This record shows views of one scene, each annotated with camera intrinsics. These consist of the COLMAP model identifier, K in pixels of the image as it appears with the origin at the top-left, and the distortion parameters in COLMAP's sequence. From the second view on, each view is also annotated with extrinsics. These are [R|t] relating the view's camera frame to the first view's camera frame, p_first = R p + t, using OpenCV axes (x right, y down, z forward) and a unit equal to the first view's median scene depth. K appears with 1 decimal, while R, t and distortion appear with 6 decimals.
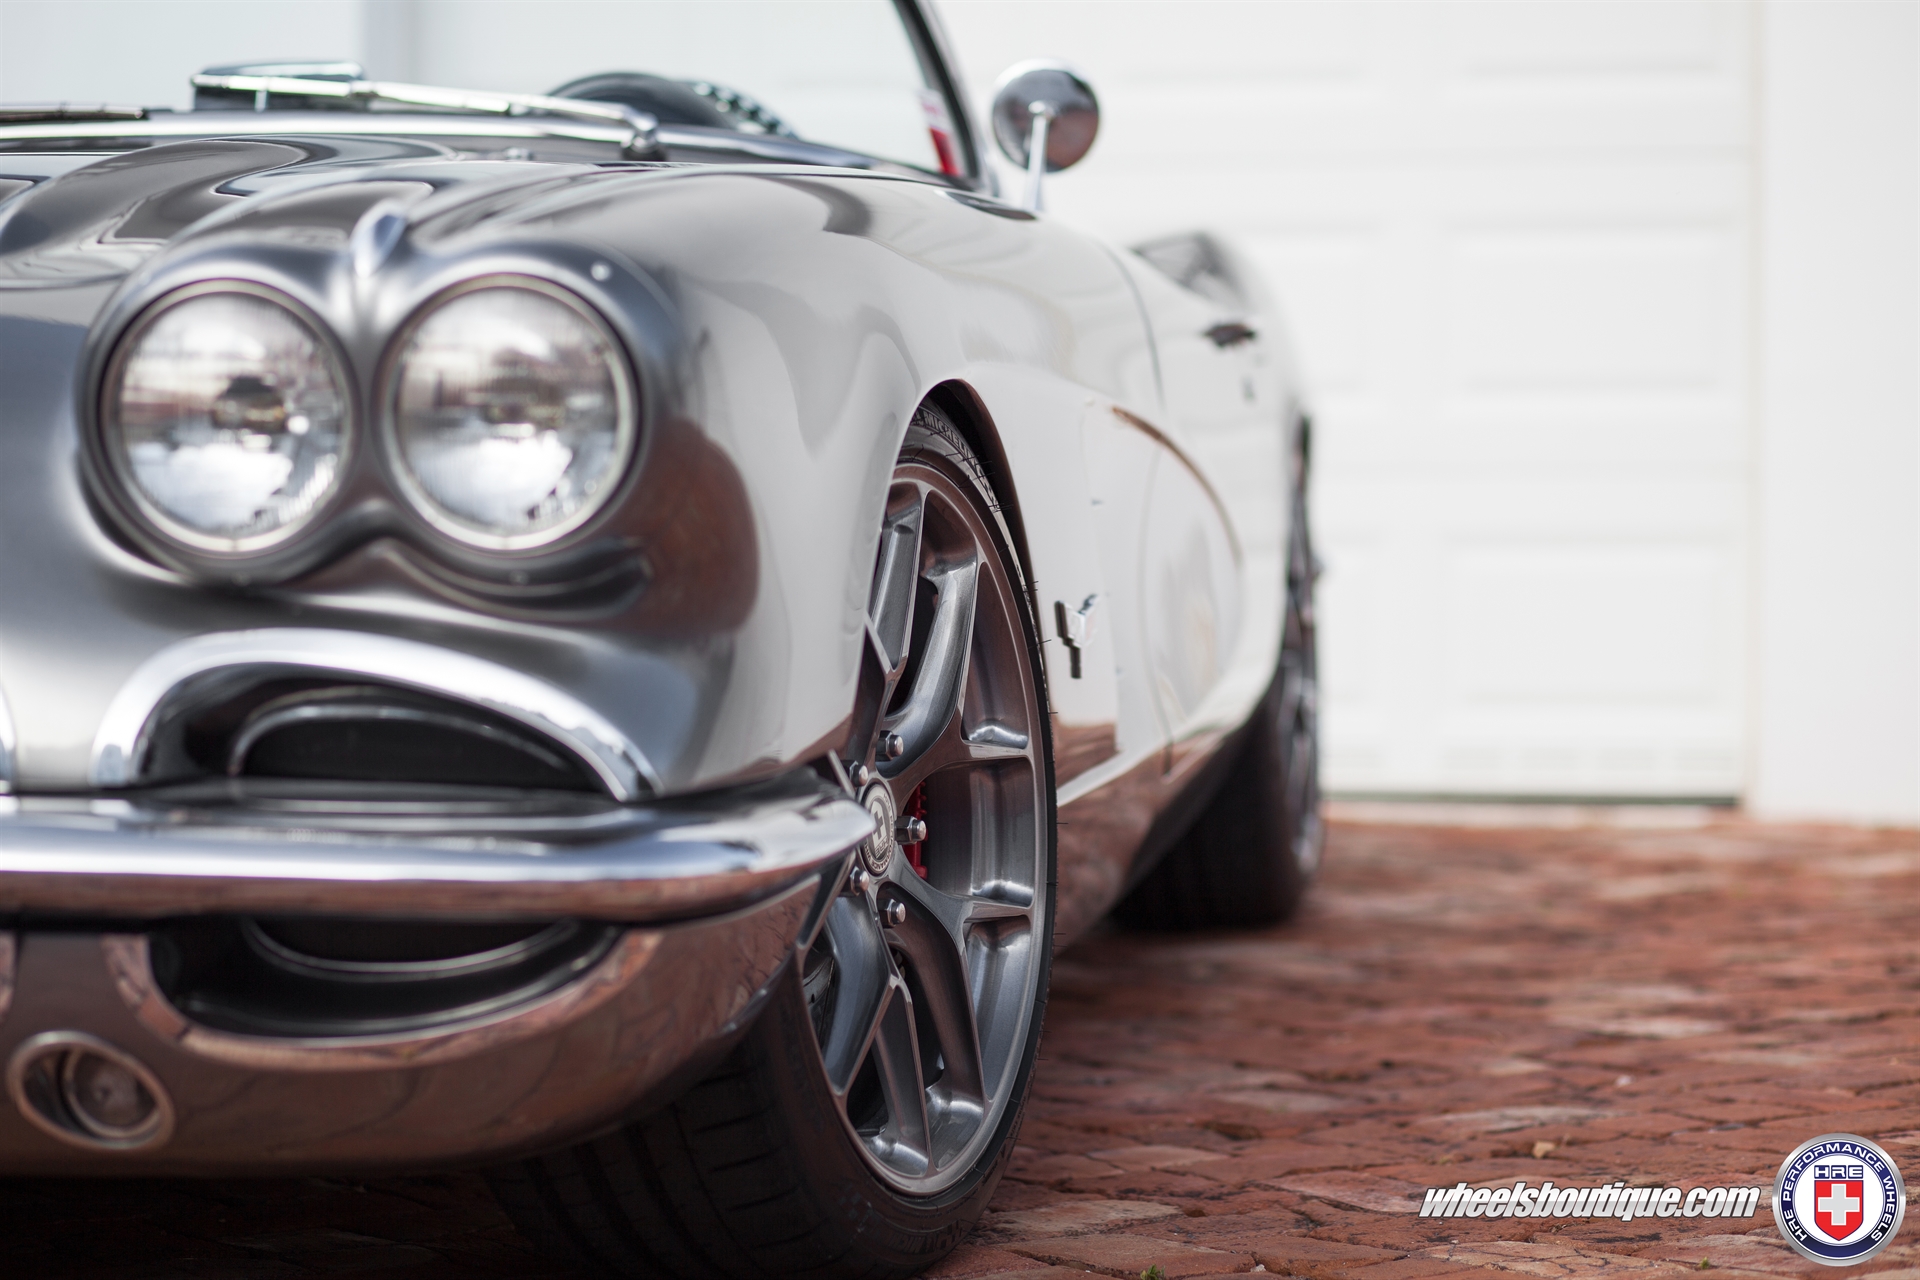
lens RADIAL K [[5096.0, 0, 964.2], [0, 5096.0, 650.1], [0, 0, 1]] dist [0.064192, 0.000000]
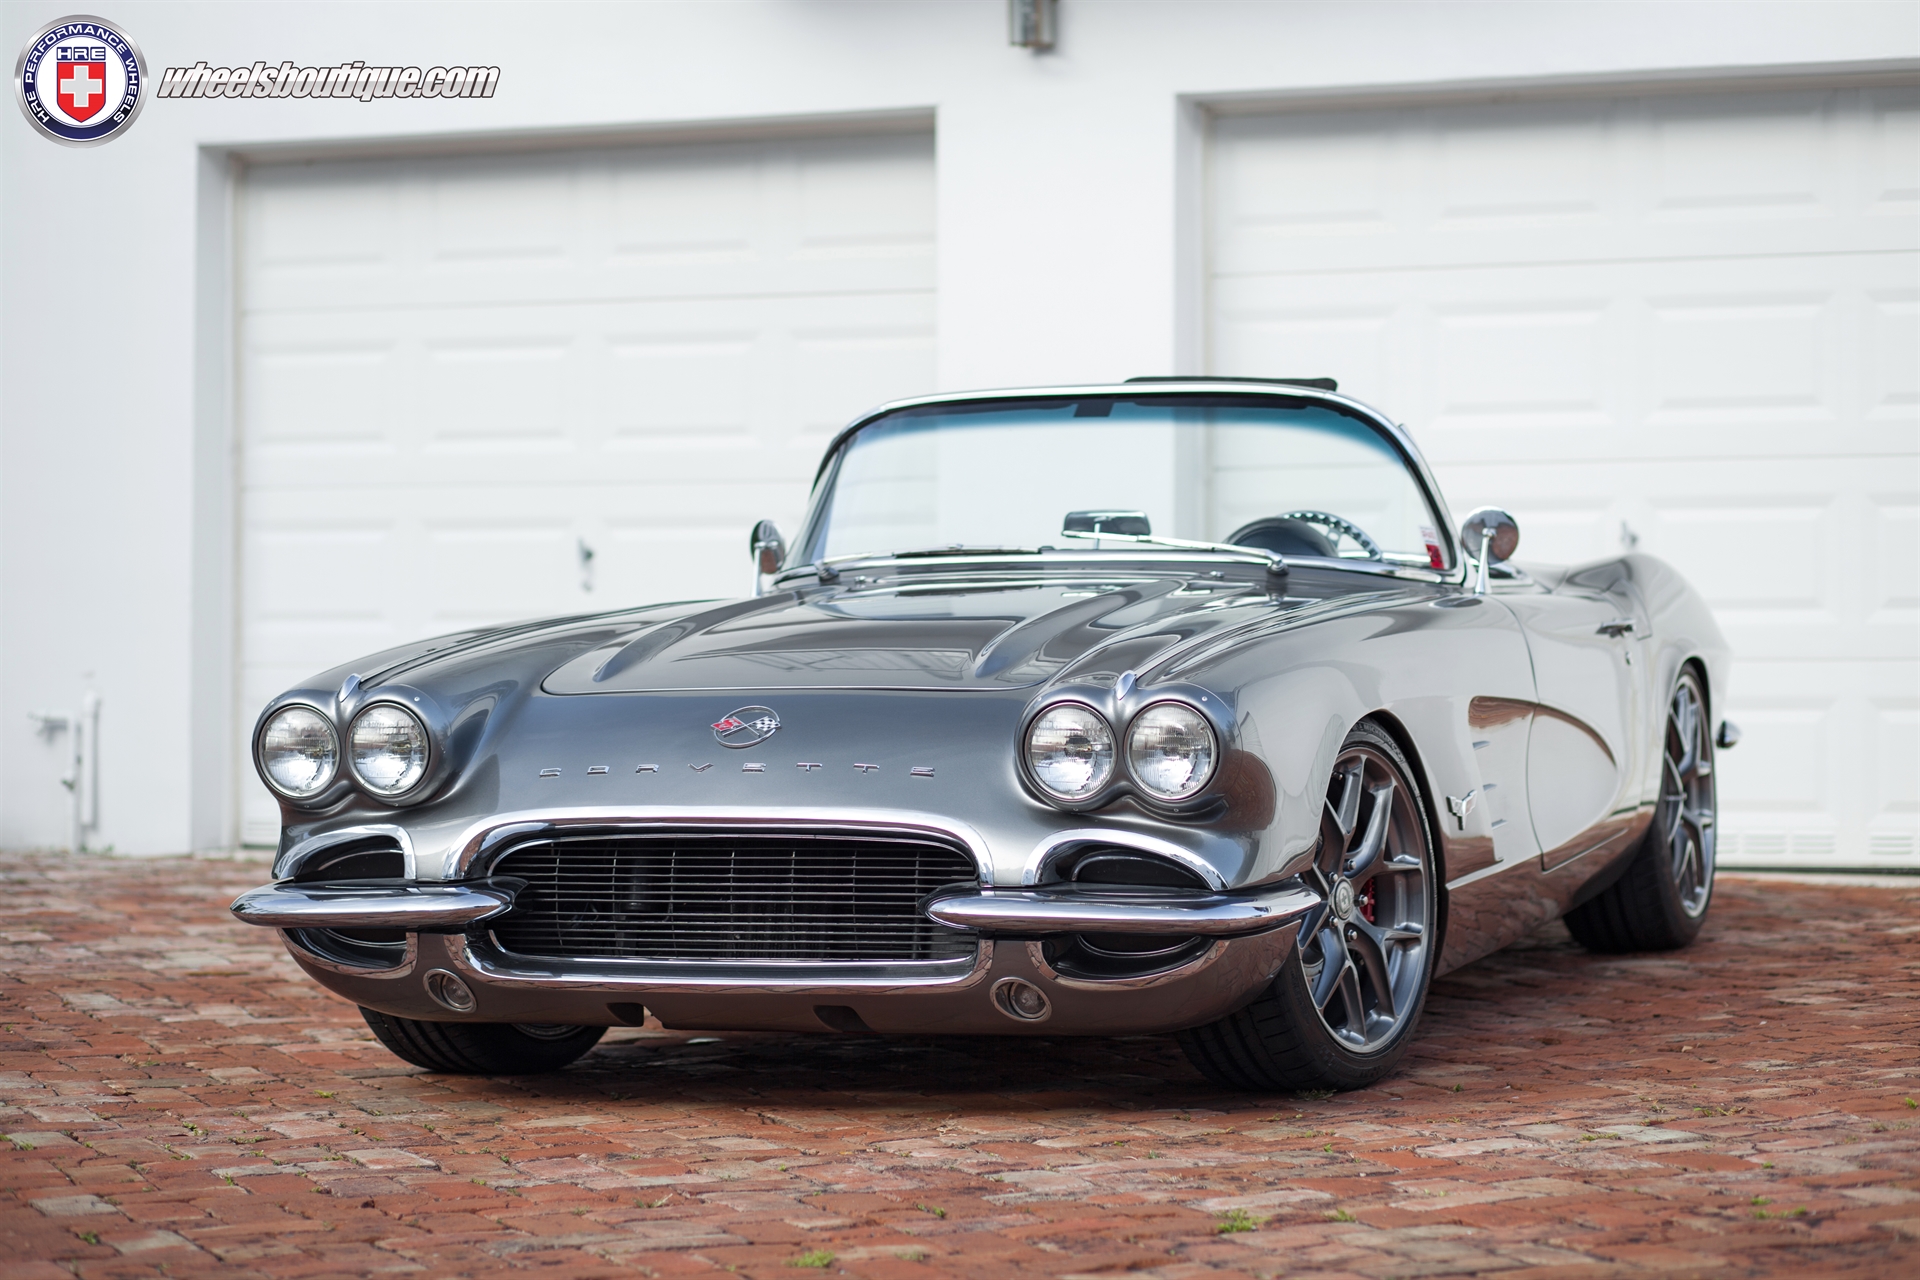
lens RADIAL K [[5096.0, 0, 964.4], [0, 5096.0, 636.4], [0, 0, 1]] dist [0.064192, 0.000000]
pose [[0.984774, -0.007554, -0.173675, 0.232908], [0.005557, 0.999913, -0.011984, -0.063452], [0.173751, 0.010837, 0.984730, -1.439763]]
